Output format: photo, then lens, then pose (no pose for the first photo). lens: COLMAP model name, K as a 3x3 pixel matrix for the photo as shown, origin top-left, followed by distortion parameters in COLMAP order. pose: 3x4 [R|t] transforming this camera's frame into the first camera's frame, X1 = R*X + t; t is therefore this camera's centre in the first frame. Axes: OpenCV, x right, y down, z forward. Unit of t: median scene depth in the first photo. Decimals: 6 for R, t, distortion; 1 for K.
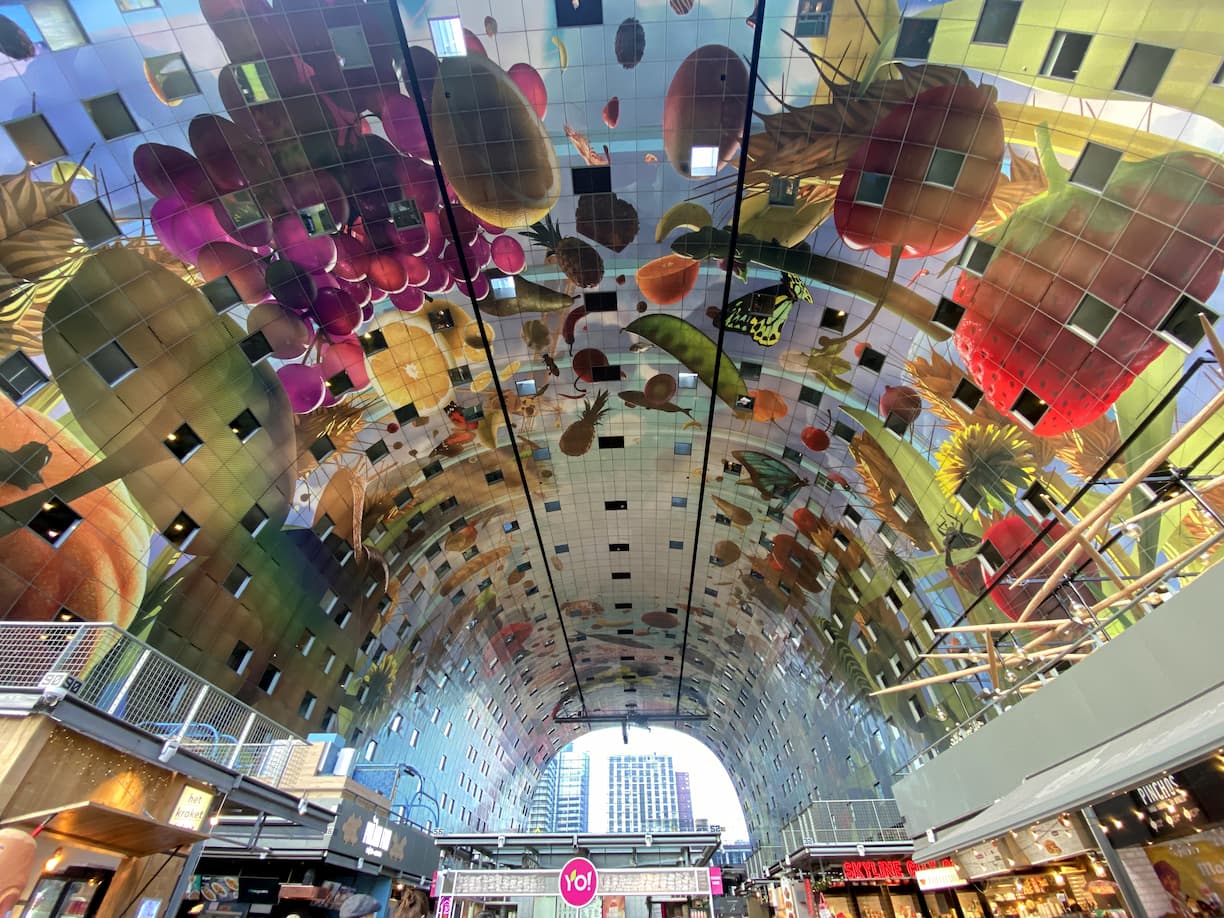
lens RADIAL K [[495.6, 0, 612.0], [0, 495.6, 459.0], [0, 0, 1]] dist [0.050706, -0.032875]
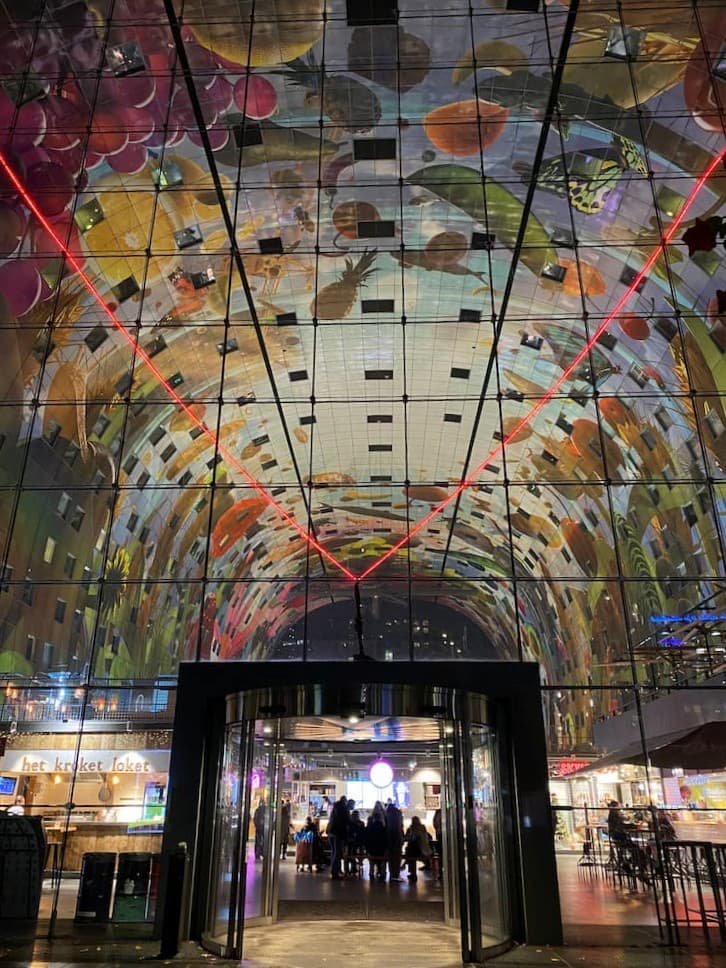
lens RADIAL K [[750.8, 0, 363.0], [0, 750.8, 484.0], [0, 0, 1]] dist [-0.001169, 0.001761]
pose [[0.999573, 0.026806, 0.011619, -0.033863], [-0.029193, 0.932036, 0.361187, -0.218672], [-0.001147, -0.361372, 0.932421, -0.207216]]
